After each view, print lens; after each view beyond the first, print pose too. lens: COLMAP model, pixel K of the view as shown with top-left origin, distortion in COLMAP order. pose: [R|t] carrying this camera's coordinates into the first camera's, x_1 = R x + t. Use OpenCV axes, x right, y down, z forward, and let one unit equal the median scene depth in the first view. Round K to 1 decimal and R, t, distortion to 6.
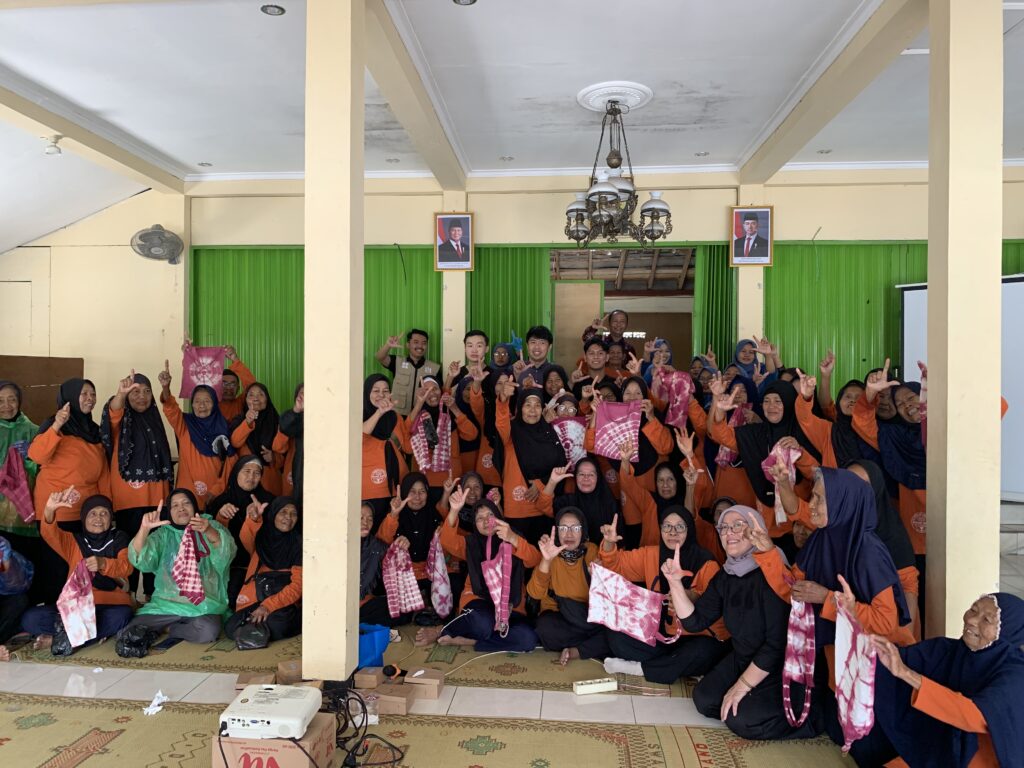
lens RADIAL K [[766.0, 0, 510.3], [0, 766.0, 391.4], [0, 0, 1]] dist [0.032056, -0.015072]
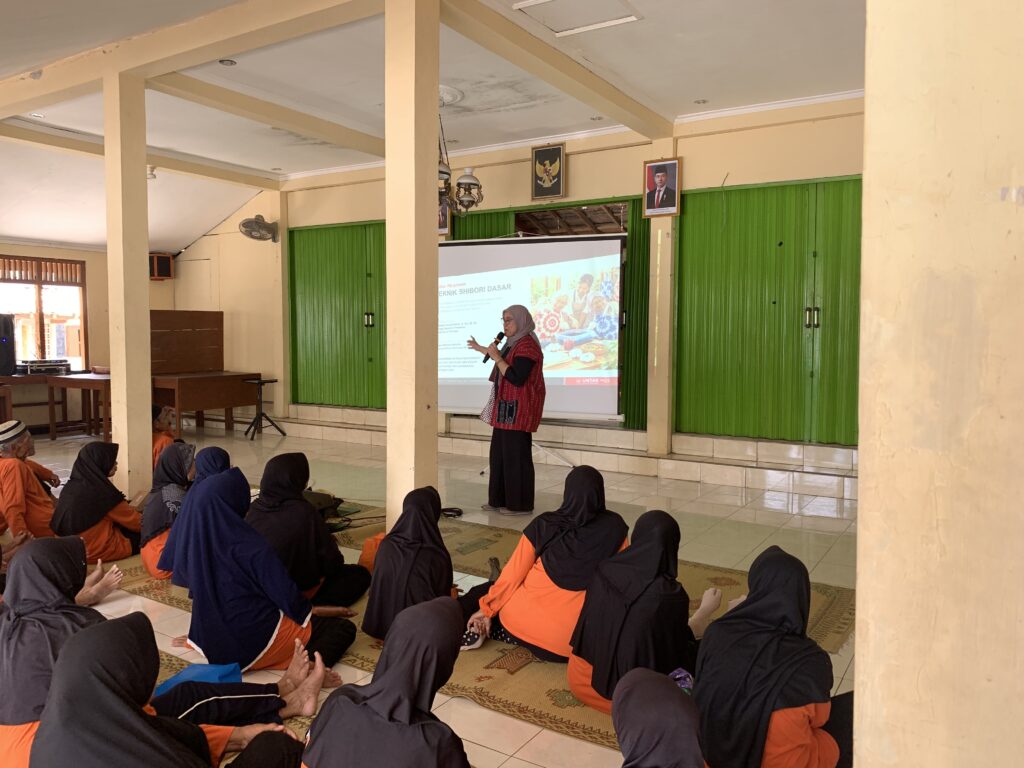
lens RADIAL K [[766.0, 0, 555.3], [0, 766.0, 384.4], [0, 0, 1]] dist [0.032056, -0.015072]
pose [[0.892773, 0.030444, -0.449476, 0.656009], [0.000501, 0.997646, 0.068569, -0.005025], [0.450506, -0.061442, 0.890657, -0.021722]]
